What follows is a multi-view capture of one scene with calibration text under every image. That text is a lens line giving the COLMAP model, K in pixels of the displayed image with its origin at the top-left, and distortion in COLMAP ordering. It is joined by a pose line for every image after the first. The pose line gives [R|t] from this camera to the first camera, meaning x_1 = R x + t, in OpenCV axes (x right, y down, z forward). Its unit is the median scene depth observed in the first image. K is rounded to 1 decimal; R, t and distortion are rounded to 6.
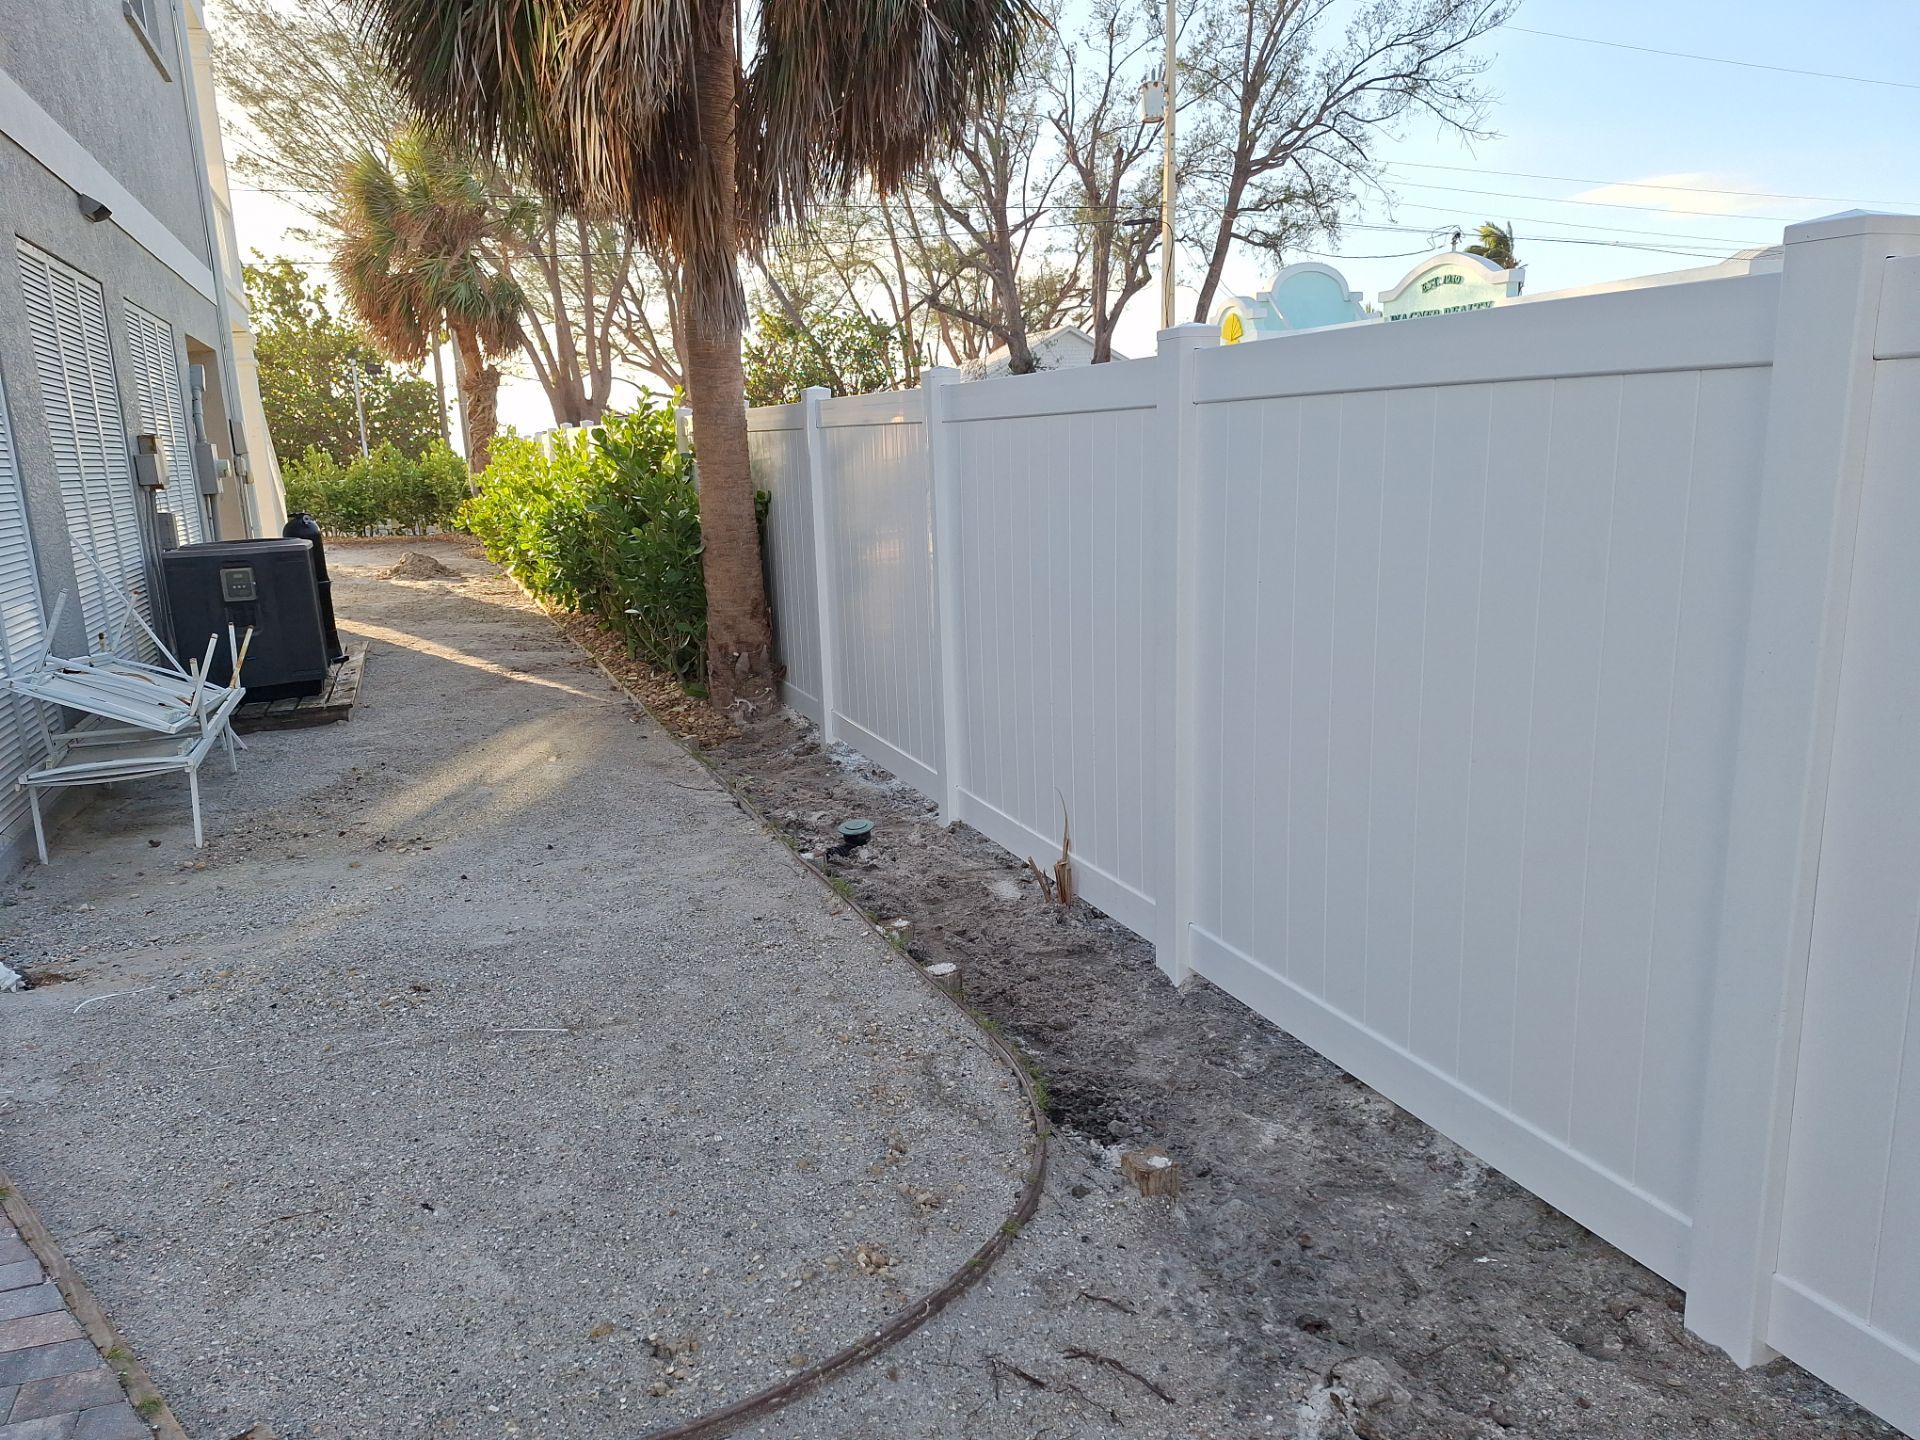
lens RADIAL K [[1344.7, 0, 960.0], [0, 1344.7, 720.0], [0, 0, 1]] dist [0.060504, -0.001239]
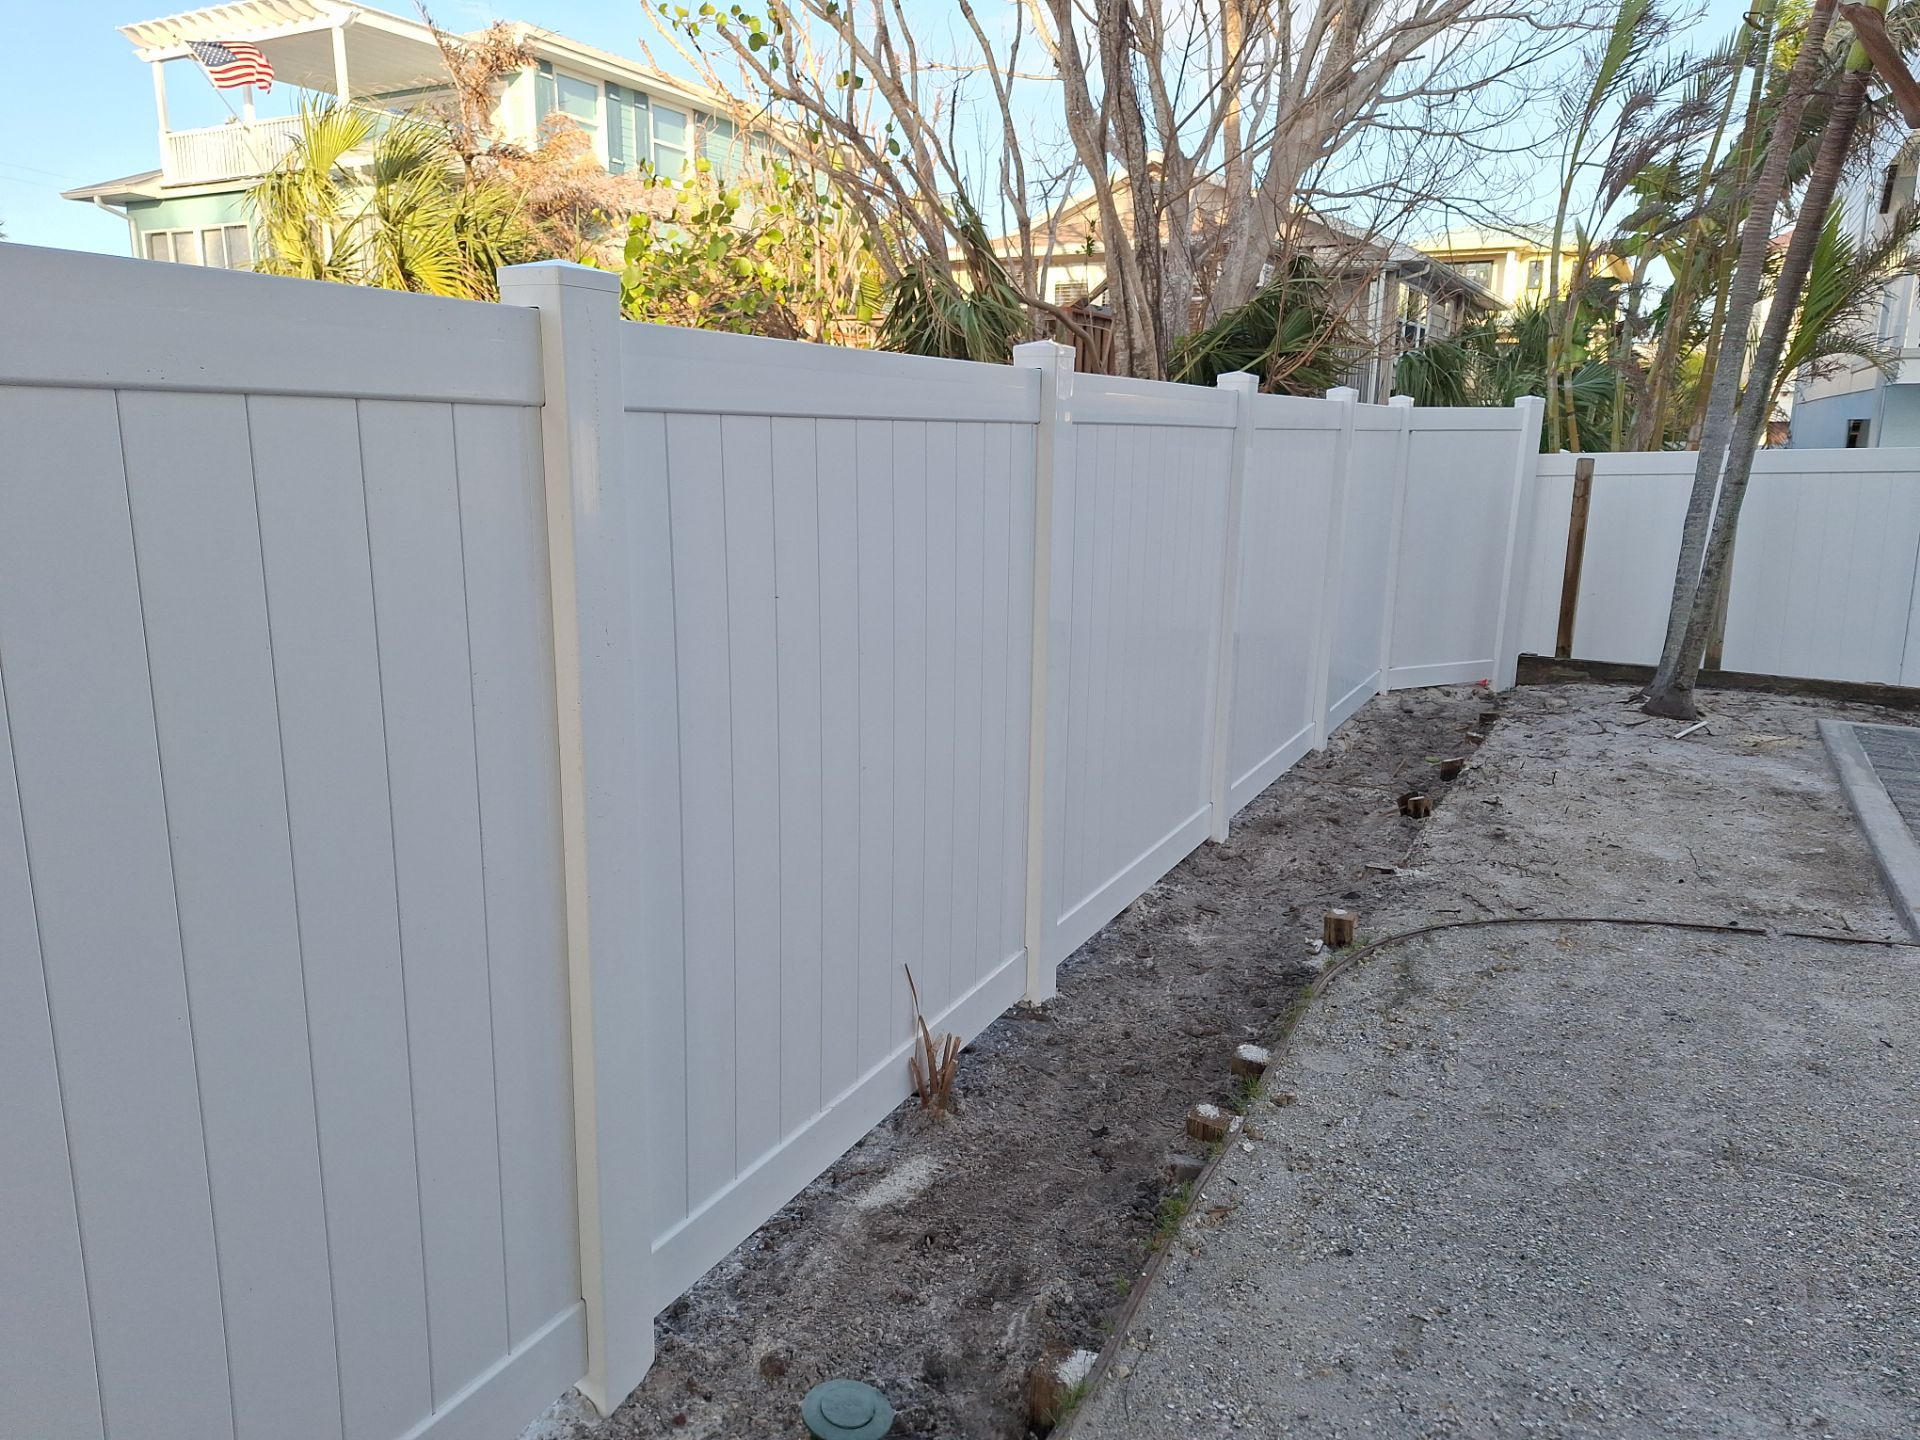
lens RADIAL K [[1344.7, 0, 960.0], [0, 1344.7, 720.0], [0, 0, 1]] dist [0.060504, -0.001239]
pose [[-0.649208, -0.126450, 0.750026, -0.542545], [0.173024, 0.935679, 0.307517, -0.330308], [-0.740669, 0.329415, -0.585572, 1.664912]]
